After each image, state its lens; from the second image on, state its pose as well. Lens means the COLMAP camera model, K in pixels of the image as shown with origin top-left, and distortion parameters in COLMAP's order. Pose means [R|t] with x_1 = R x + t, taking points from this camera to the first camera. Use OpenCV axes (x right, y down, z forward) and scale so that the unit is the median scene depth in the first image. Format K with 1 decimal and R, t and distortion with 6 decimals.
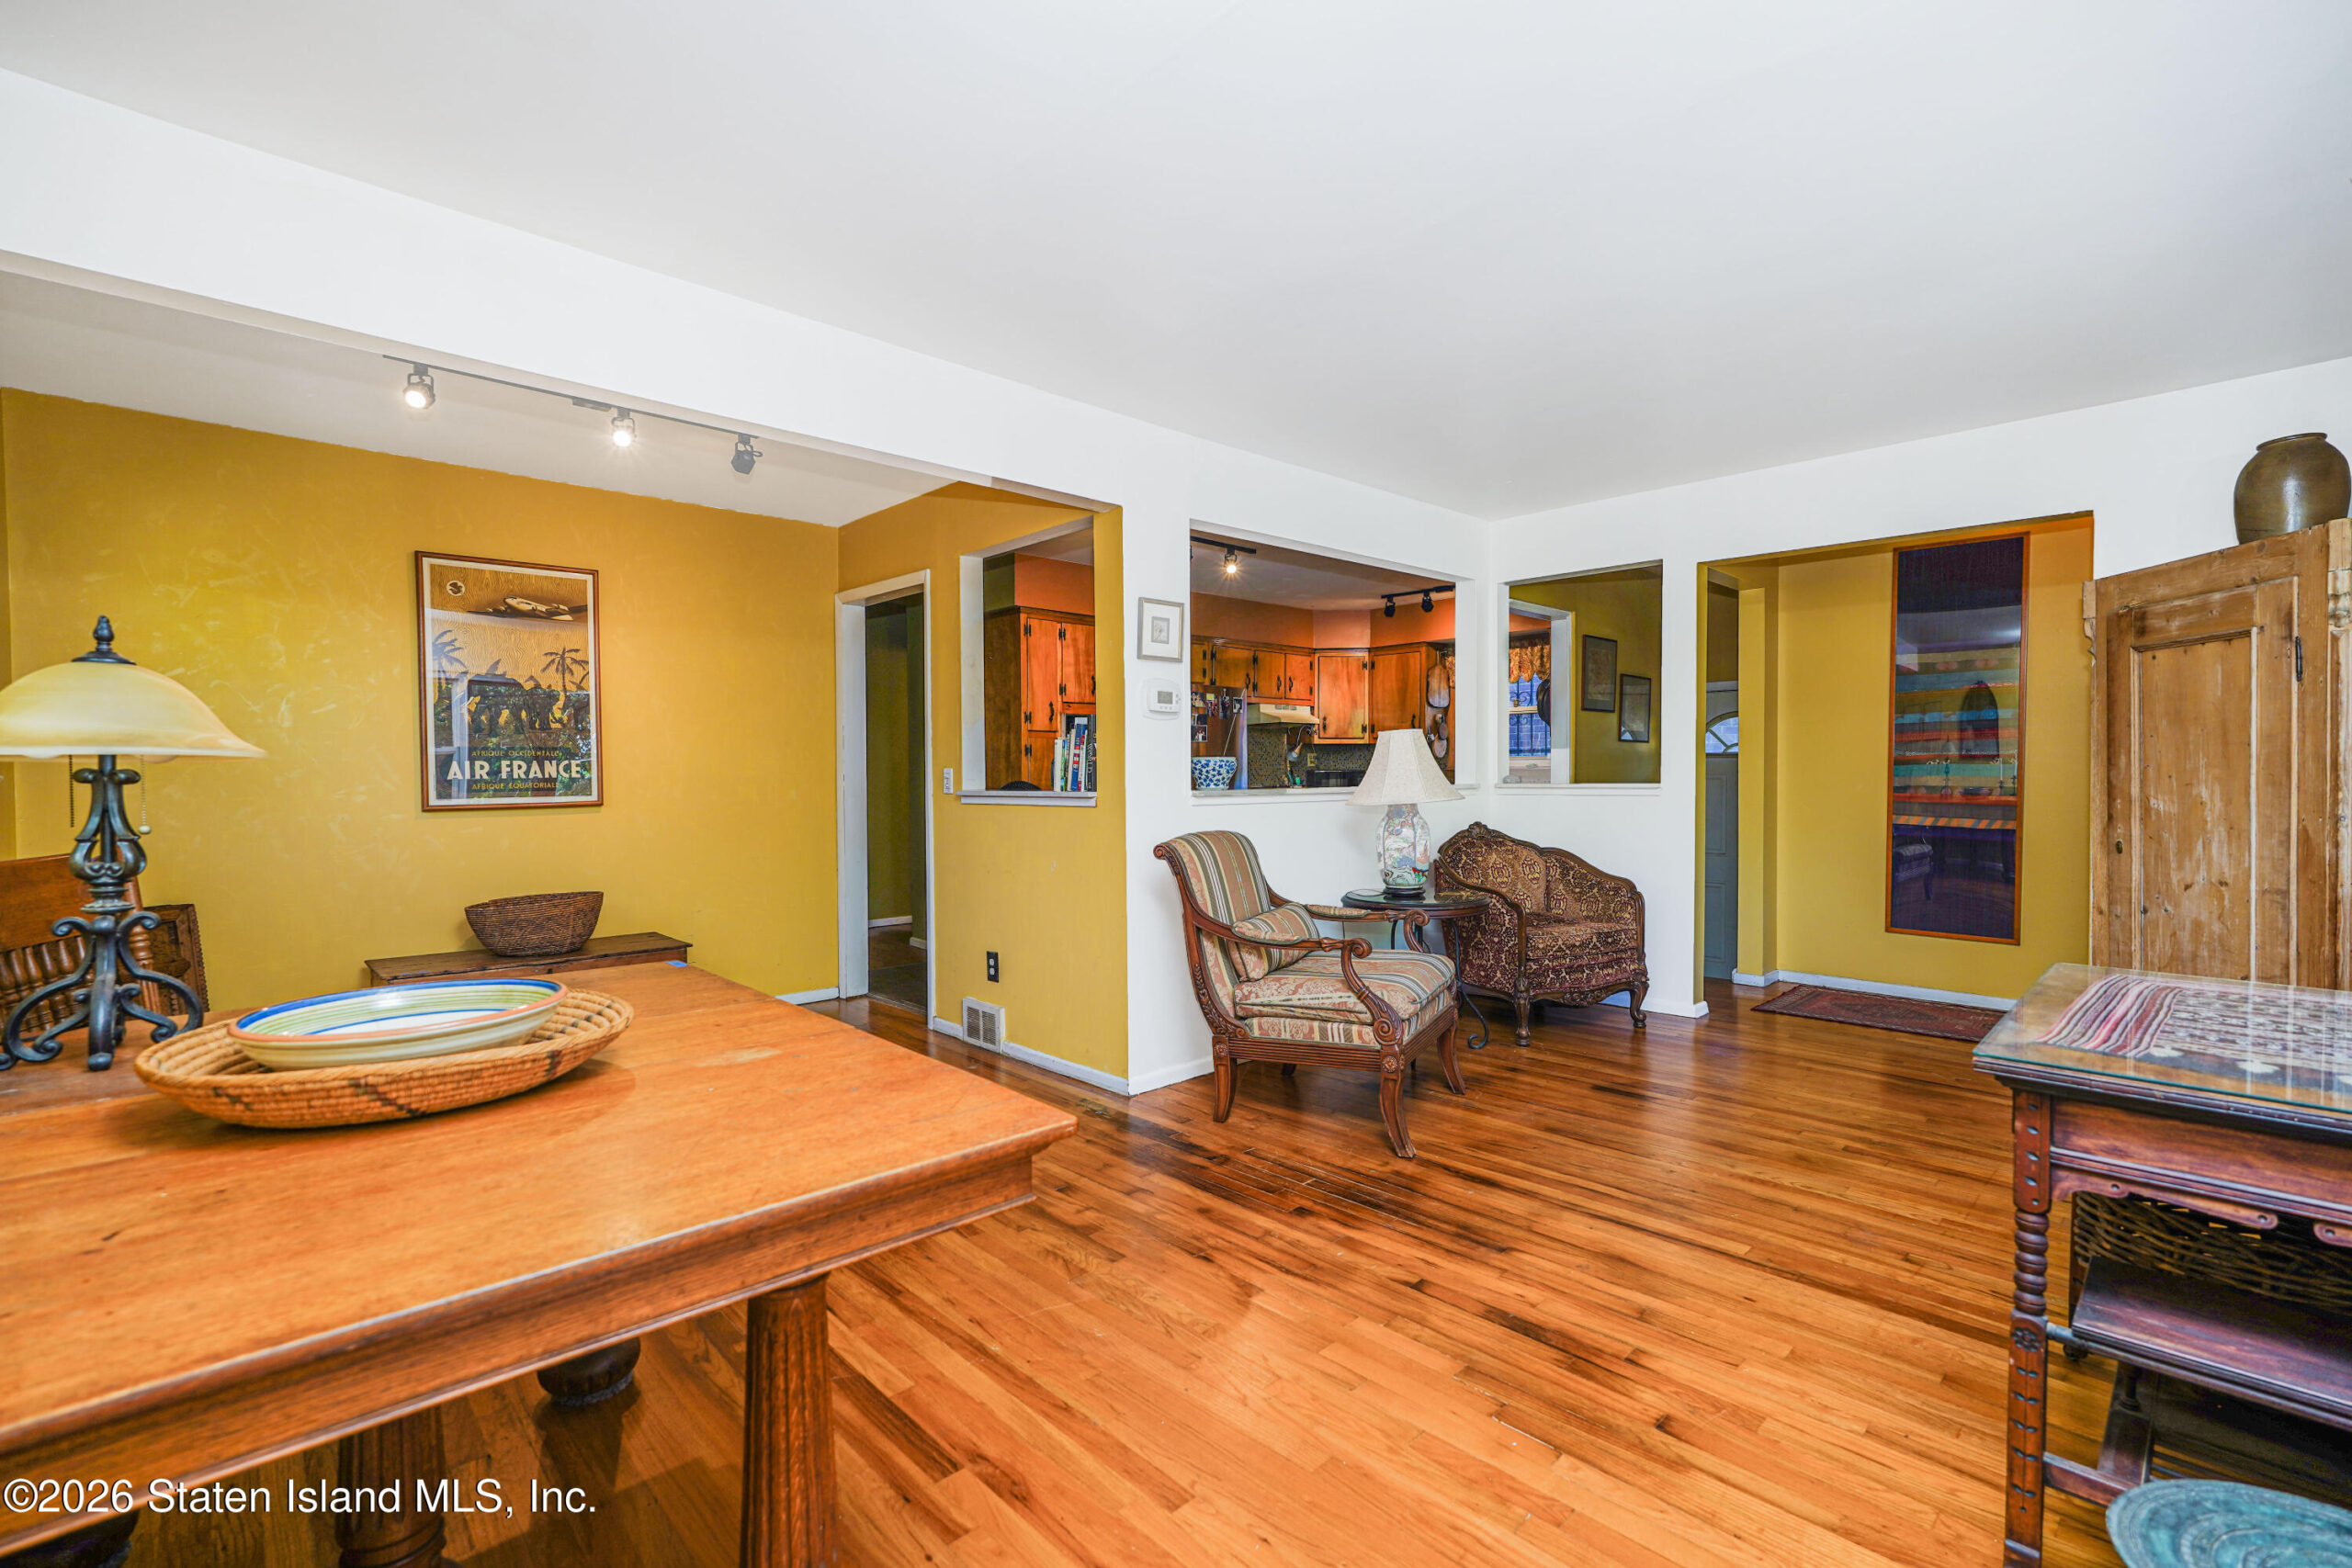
lens RADIAL K [[1034.6, 0, 1176.0], [0, 1034.6, 791.3], [0, 0, 1]] dist [-0.014701, 0.007741]
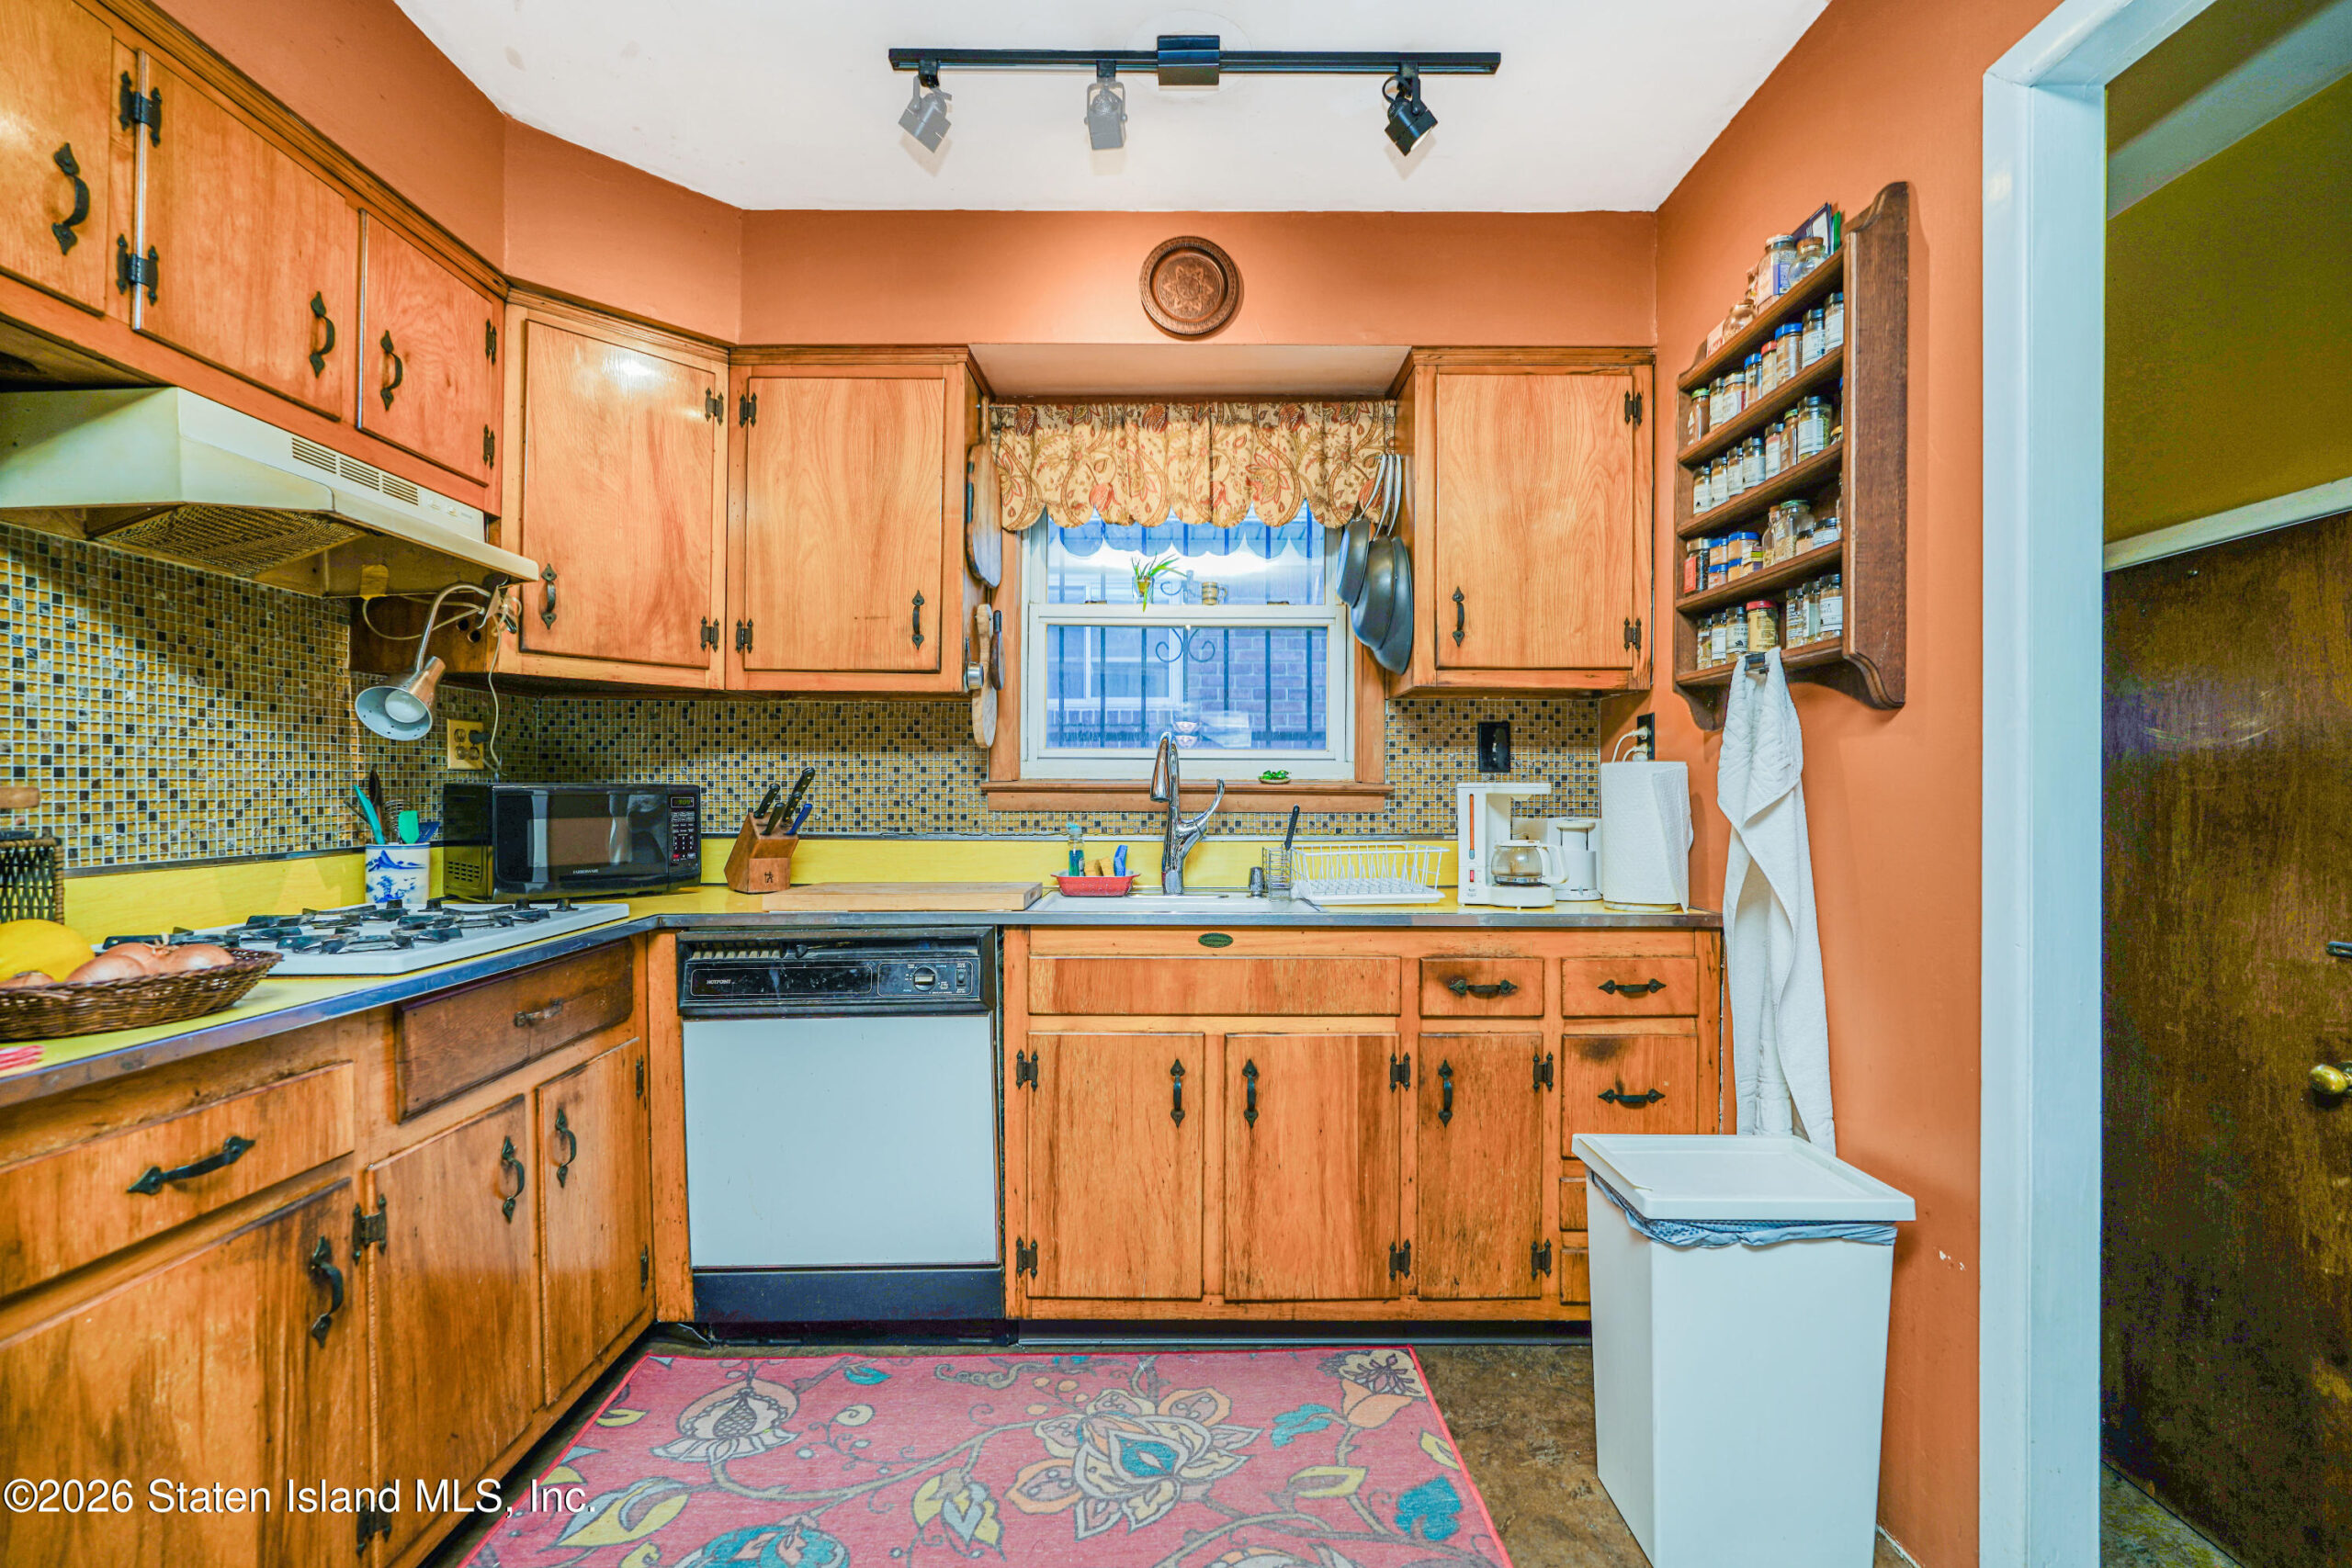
lens RADIAL K [[1038.2, 0, 1181.8], [0, 1038.2, 790.3], [0, 0, 1]] dist [-0.023760, 0.012894]
pose [[0.681150, 0.011311, 0.732057, 0.126443], [0.005061, 0.999784, -0.020157, -0.023064], [-0.732127, 0.017435, 0.680945, 1.372168]]
